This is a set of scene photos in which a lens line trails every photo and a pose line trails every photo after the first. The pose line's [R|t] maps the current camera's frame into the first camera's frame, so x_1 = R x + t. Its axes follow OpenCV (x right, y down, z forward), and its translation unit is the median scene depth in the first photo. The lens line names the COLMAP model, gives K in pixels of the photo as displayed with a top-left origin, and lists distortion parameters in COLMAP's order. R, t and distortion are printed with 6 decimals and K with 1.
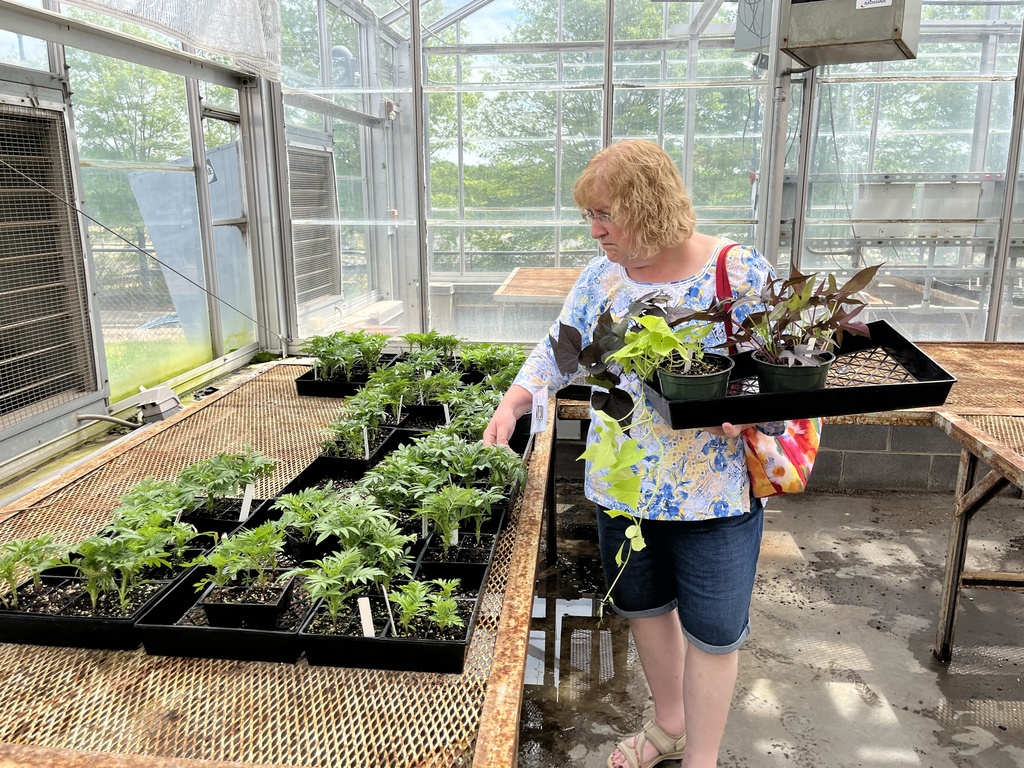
lens RADIAL K [[803.8, 0, 512.0], [0, 803.8, 384.0], [0, 0, 1]] dist [0.074853, -0.103553]
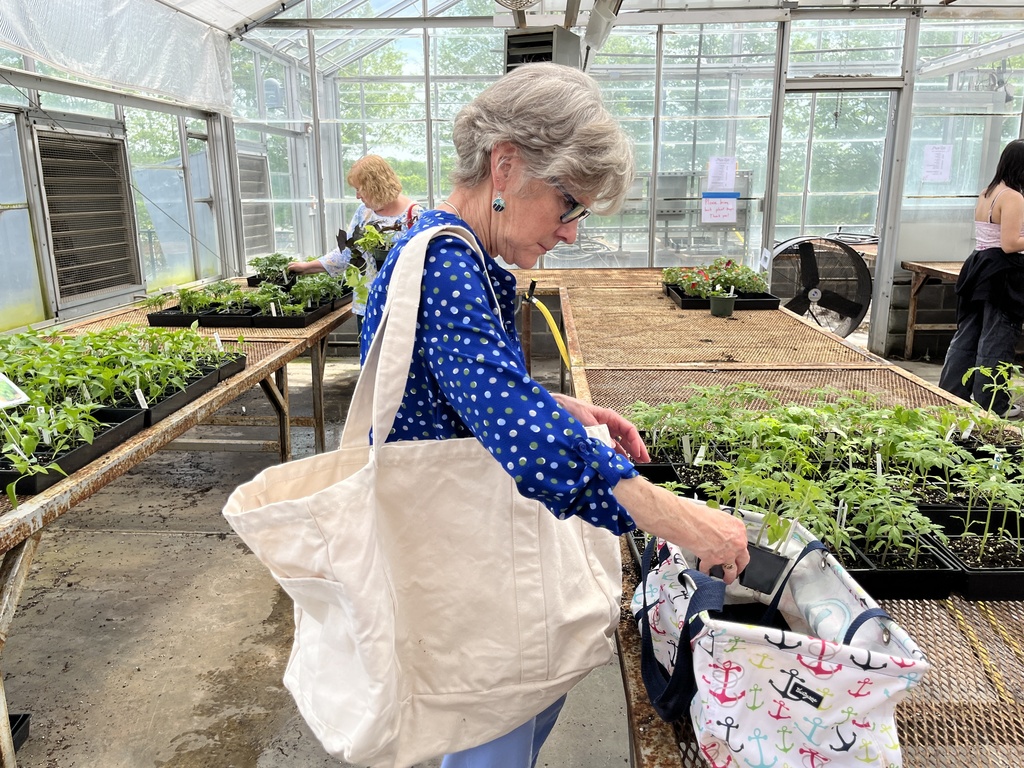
lens RADIAL K [[803.8, 0, 512.0], [0, 803.8, 384.0], [0, 0, 1]] dist [0.074853, -0.103553]
pose [[0.997896, -0.015912, 0.062852, 0.166233], [0.015619, 0.999865, 0.005152, 0.171360], [-0.062925, -0.004159, 0.998010, -0.674758]]
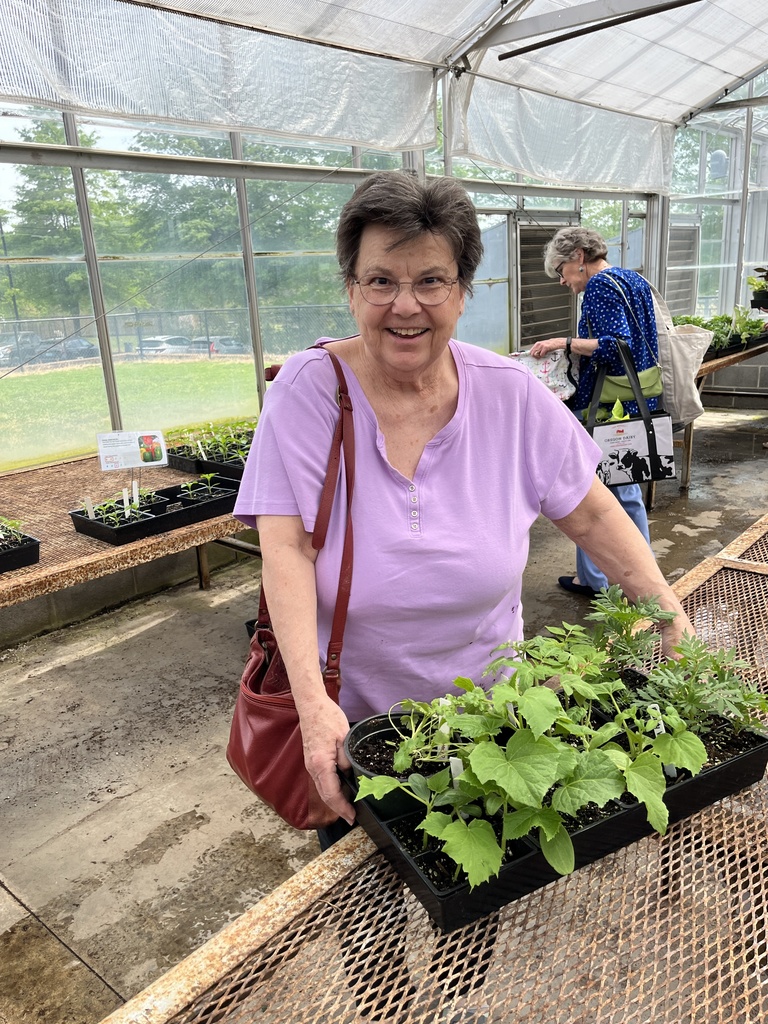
lens RADIAL K [[803.8, 0, 384.0], [0, 803.8, 512.0], [0, 0, 1]] dist [0.074853, -0.103553]
pose [[0.821548, 0.122258, -0.556877, 0.322311], [-0.081358, 0.991882, 0.097734, 0.239195], [0.564305, -0.034986, 0.824825, -0.989493]]
